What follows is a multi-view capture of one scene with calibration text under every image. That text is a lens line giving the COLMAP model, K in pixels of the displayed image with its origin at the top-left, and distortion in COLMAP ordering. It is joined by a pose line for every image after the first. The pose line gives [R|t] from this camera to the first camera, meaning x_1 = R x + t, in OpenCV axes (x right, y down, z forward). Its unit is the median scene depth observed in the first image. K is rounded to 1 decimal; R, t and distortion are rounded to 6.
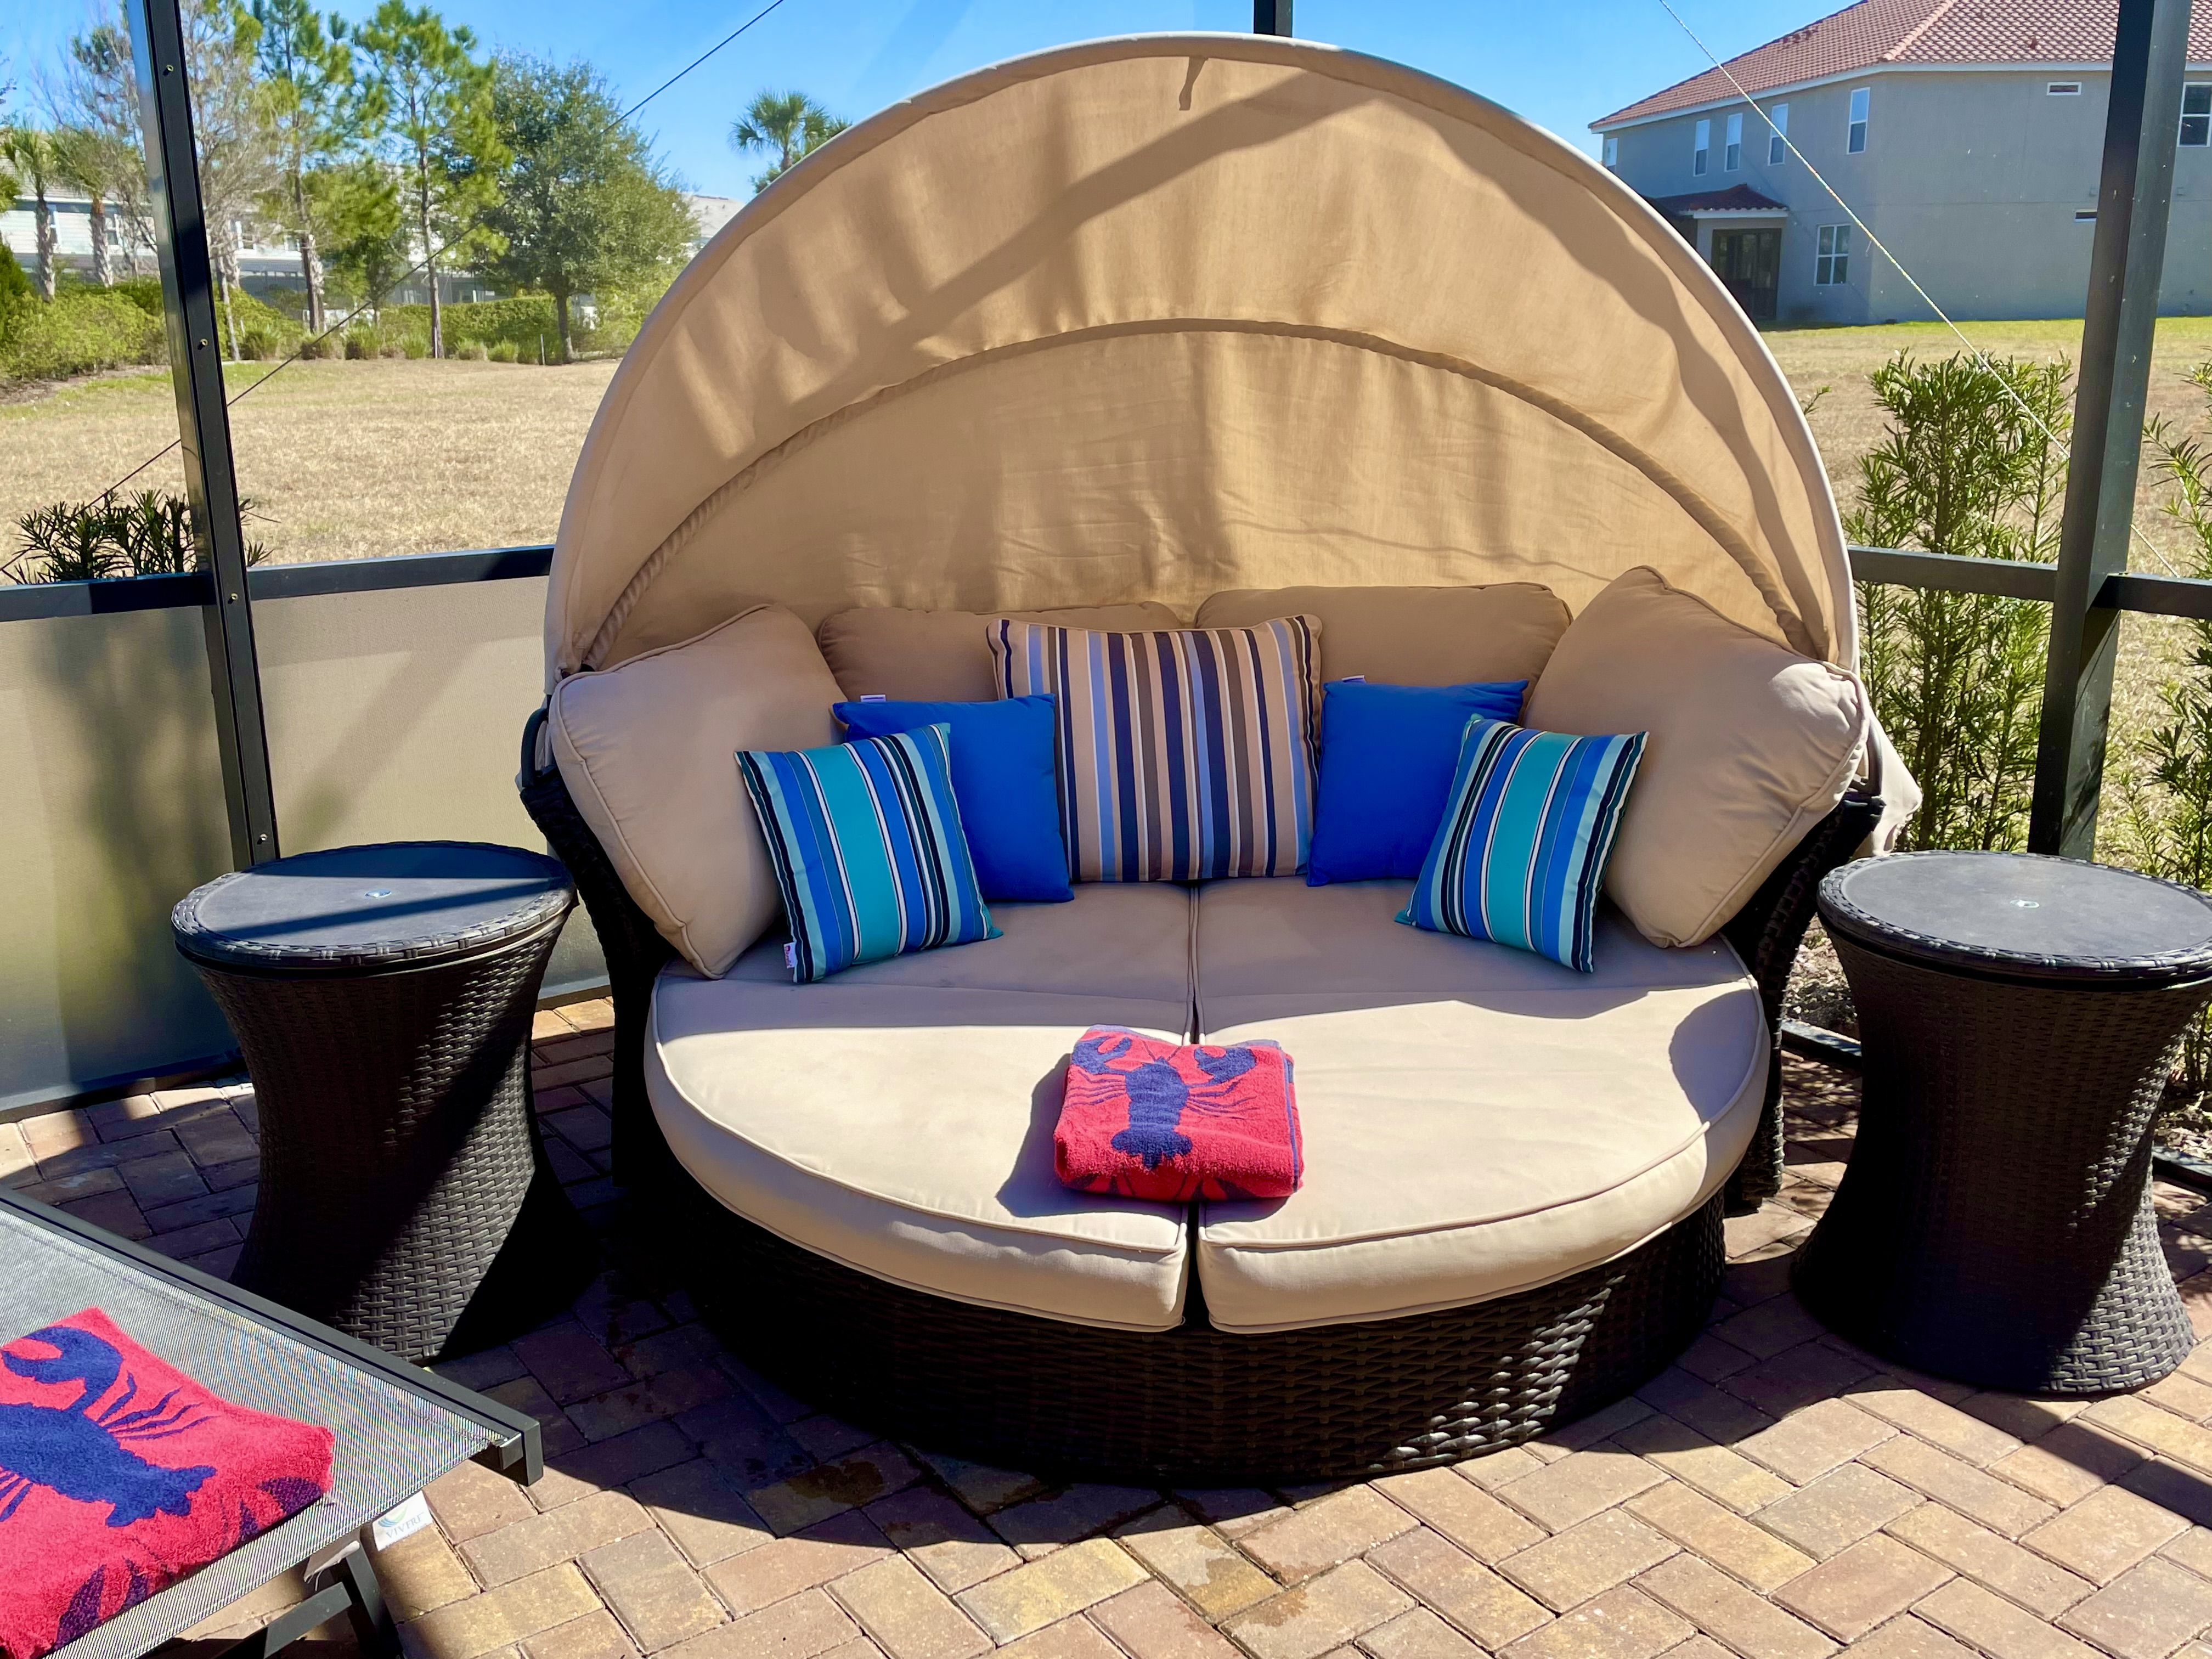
lens RADIAL K [[2000.6, 0, 1106.9], [0, 2000.6, 834.5], [0, 0, 1]] dist [0.017585, 0.006232]
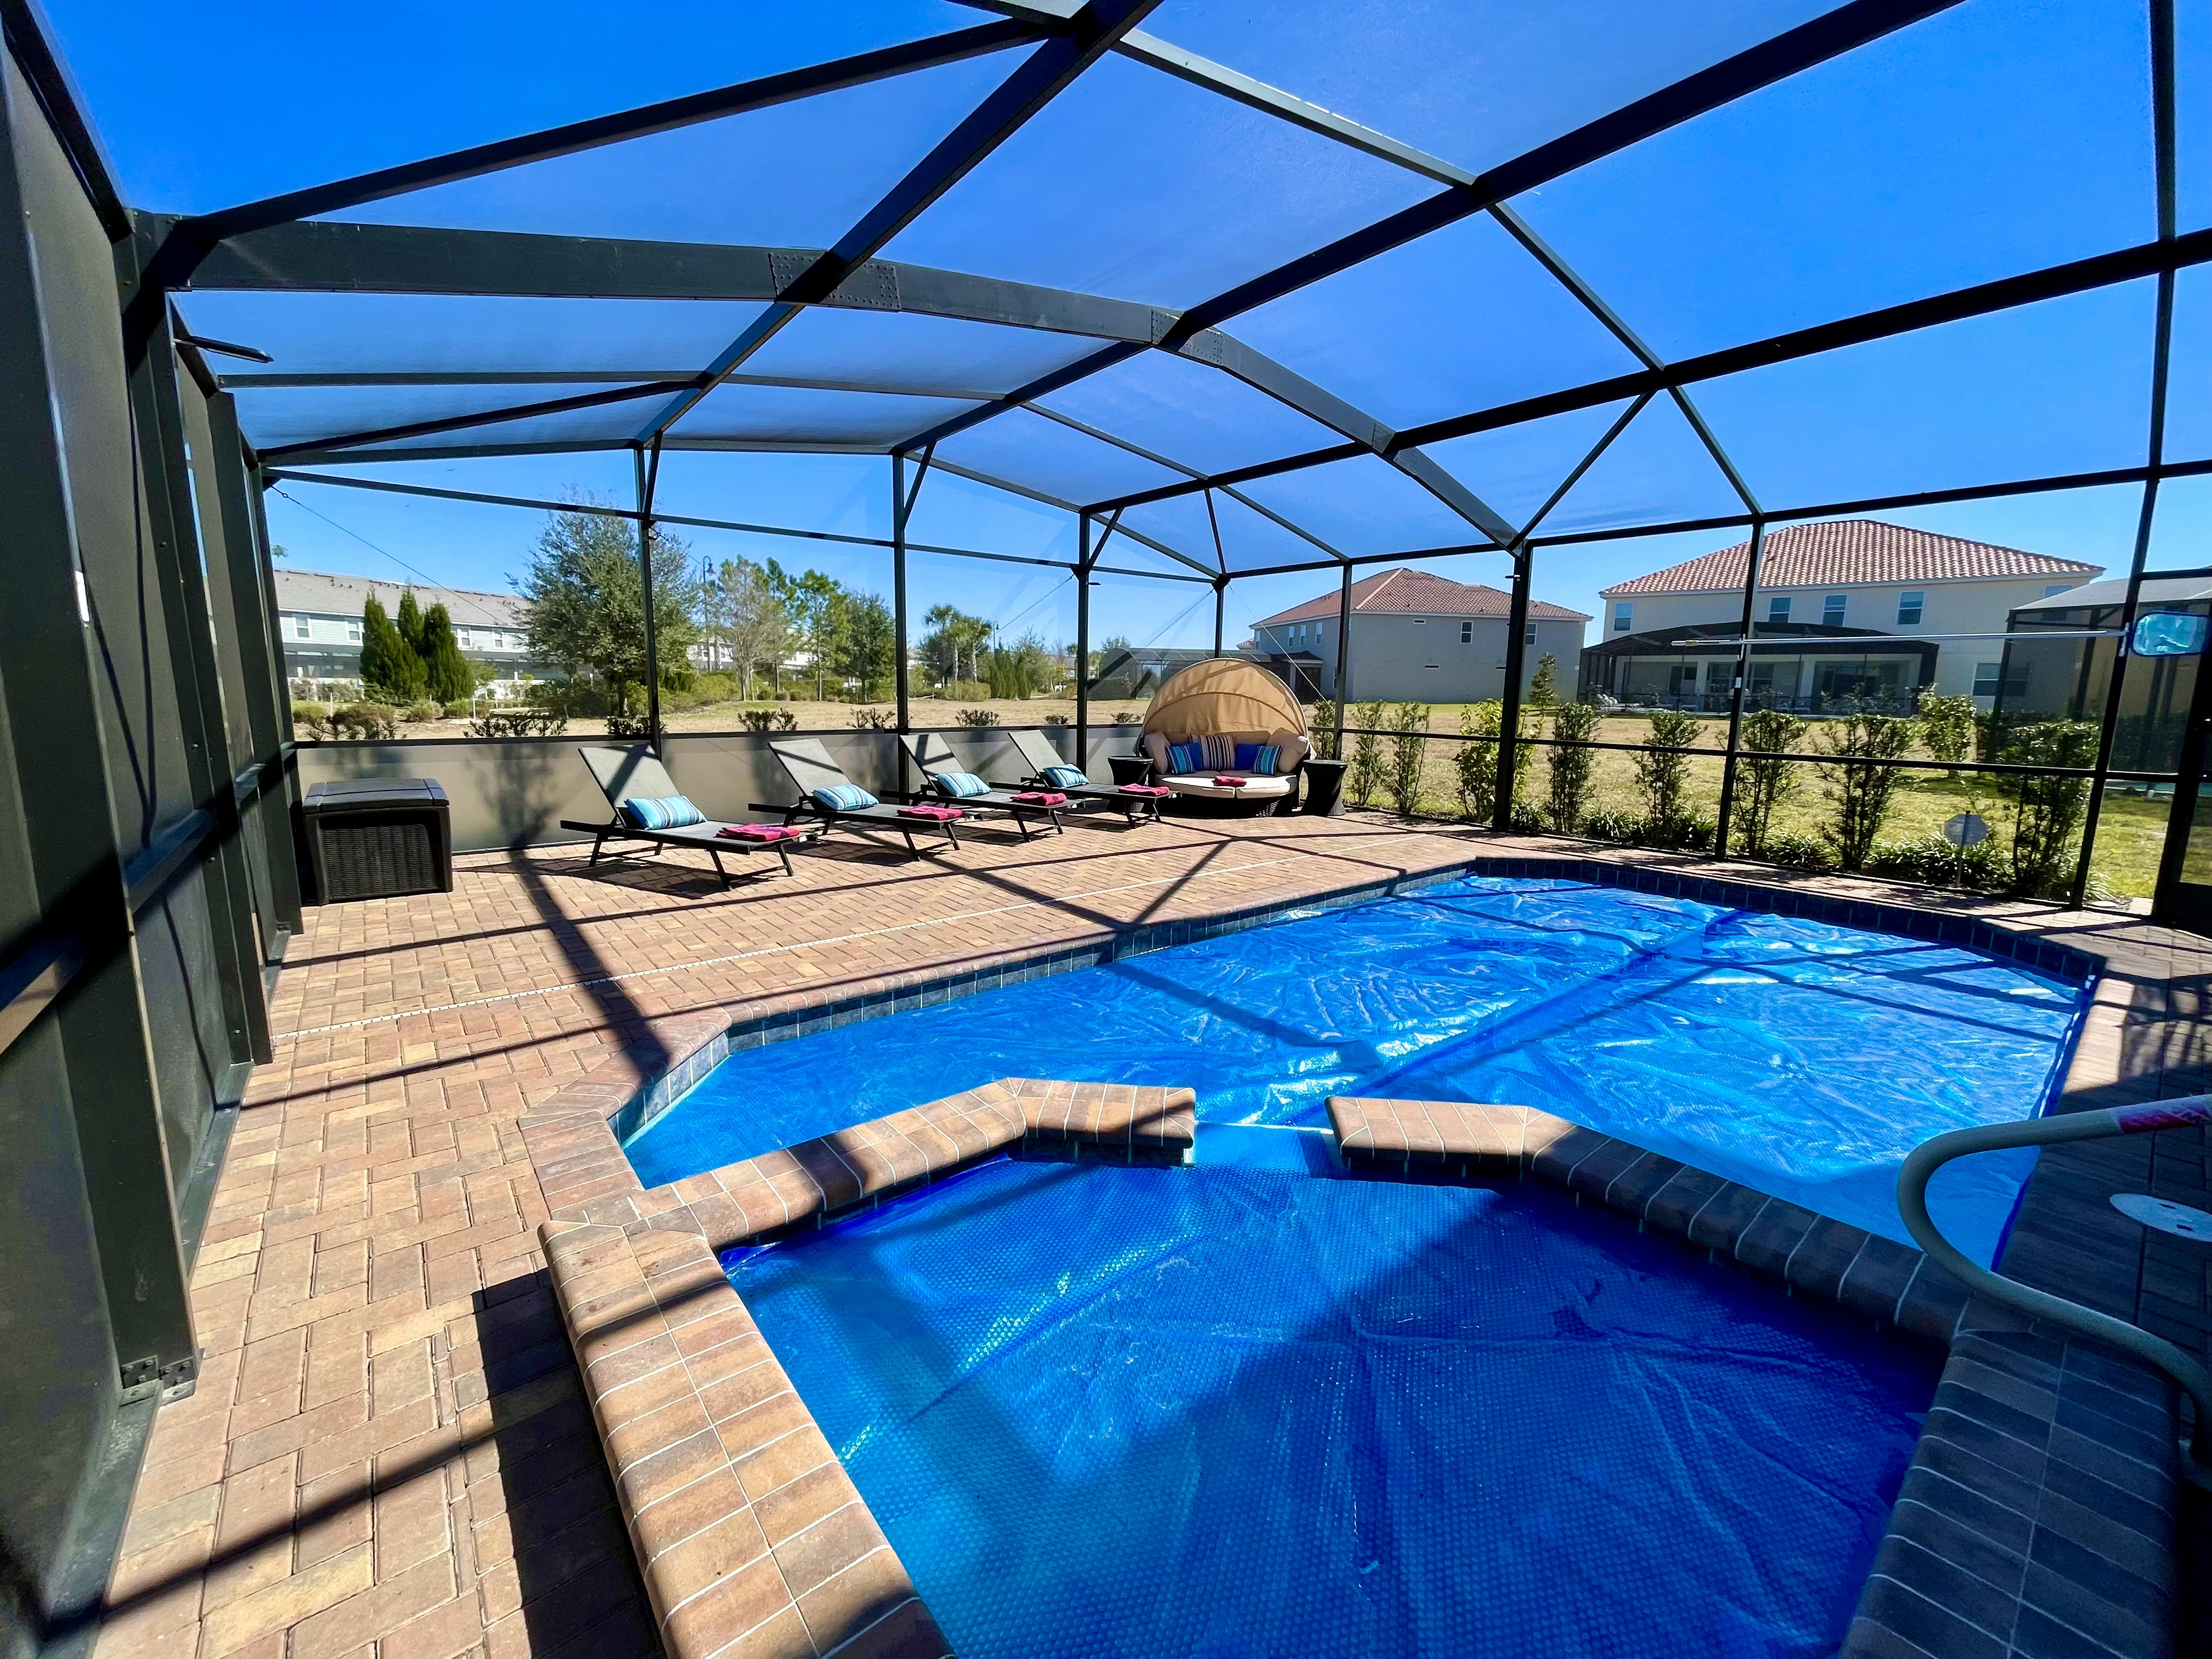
lens RADIAL K [[888.4, 0, 1104.7], [0, 888.4, 824.7], [0, 0, 1]] dist [-0.000381, -0.000003]
pose [[0.997046, 0.015460, 0.075236, -0.550398], [-0.007412, 0.994328, -0.106094, 0.512282], [-0.076450, 0.105223, 0.991506, -1.909054]]
